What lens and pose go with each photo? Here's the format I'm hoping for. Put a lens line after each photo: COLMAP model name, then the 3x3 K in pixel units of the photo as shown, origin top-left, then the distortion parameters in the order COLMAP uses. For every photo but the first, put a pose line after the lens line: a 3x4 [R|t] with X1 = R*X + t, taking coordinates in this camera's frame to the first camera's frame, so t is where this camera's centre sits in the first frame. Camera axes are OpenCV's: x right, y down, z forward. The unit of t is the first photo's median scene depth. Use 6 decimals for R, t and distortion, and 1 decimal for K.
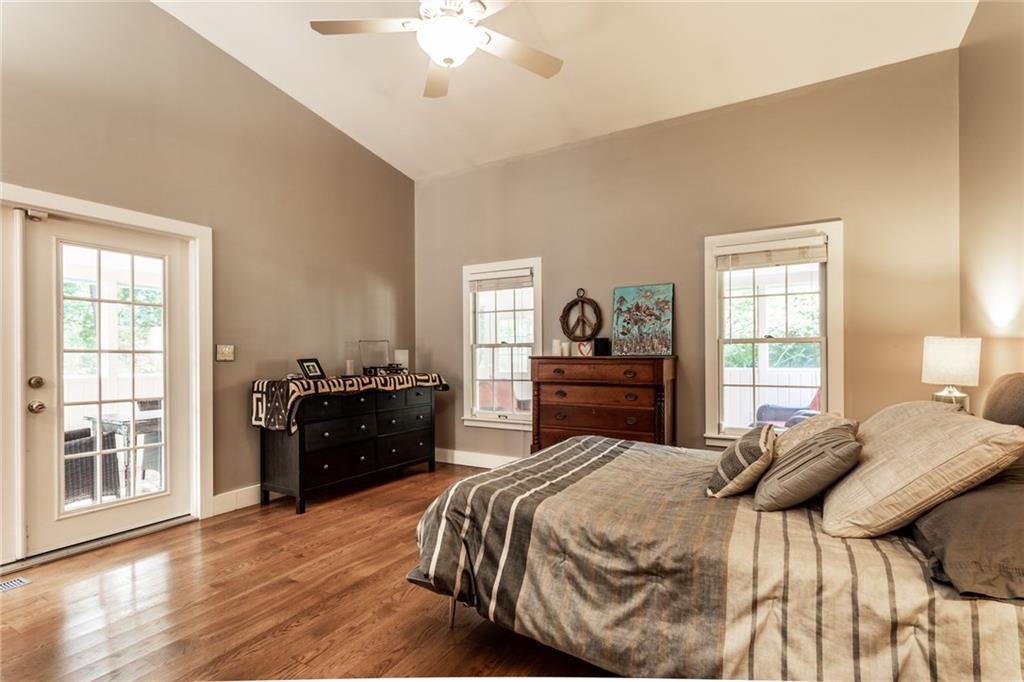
lens RADIAL K [[479.4, 0, 511.4], [0, 479.4, 362.7], [0, 0, 1]] dist [-0.012107, 0.000063]
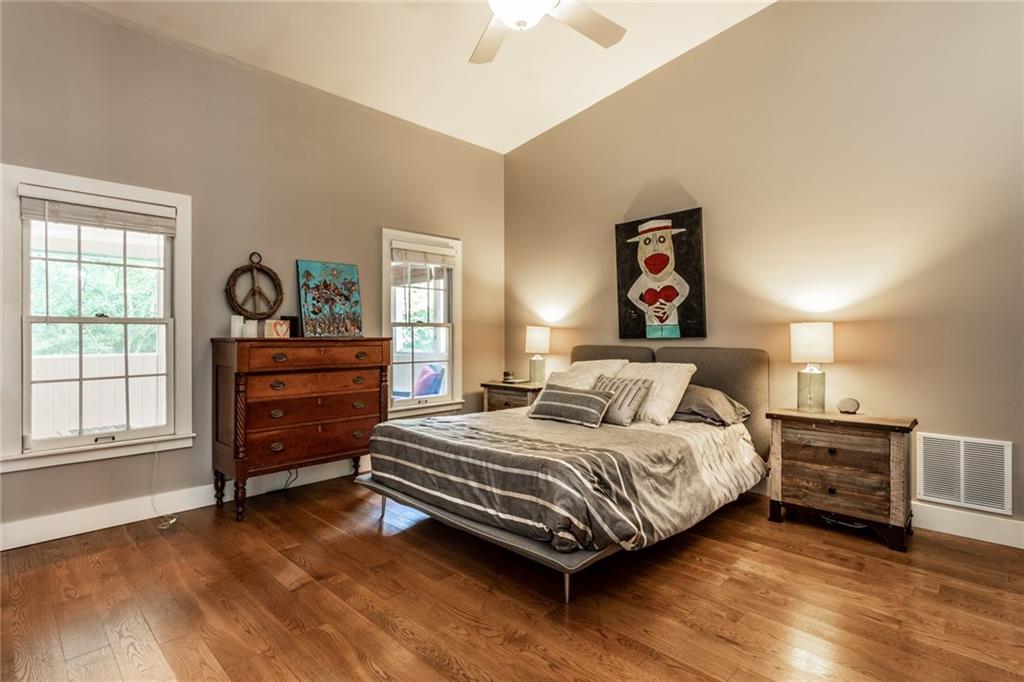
lens RADIAL K [[491.4, 0, 512.0], [0, 491.4, 341.0], [0, 0, 1]] dist [0.020590, 0.000171]
pose [[0.260101, -0.012416, 0.965502, -0.583349], [0.012998, 0.999872, 0.009357, -0.011478], [-0.965494, 0.010116, 0.260229, 0.410483]]
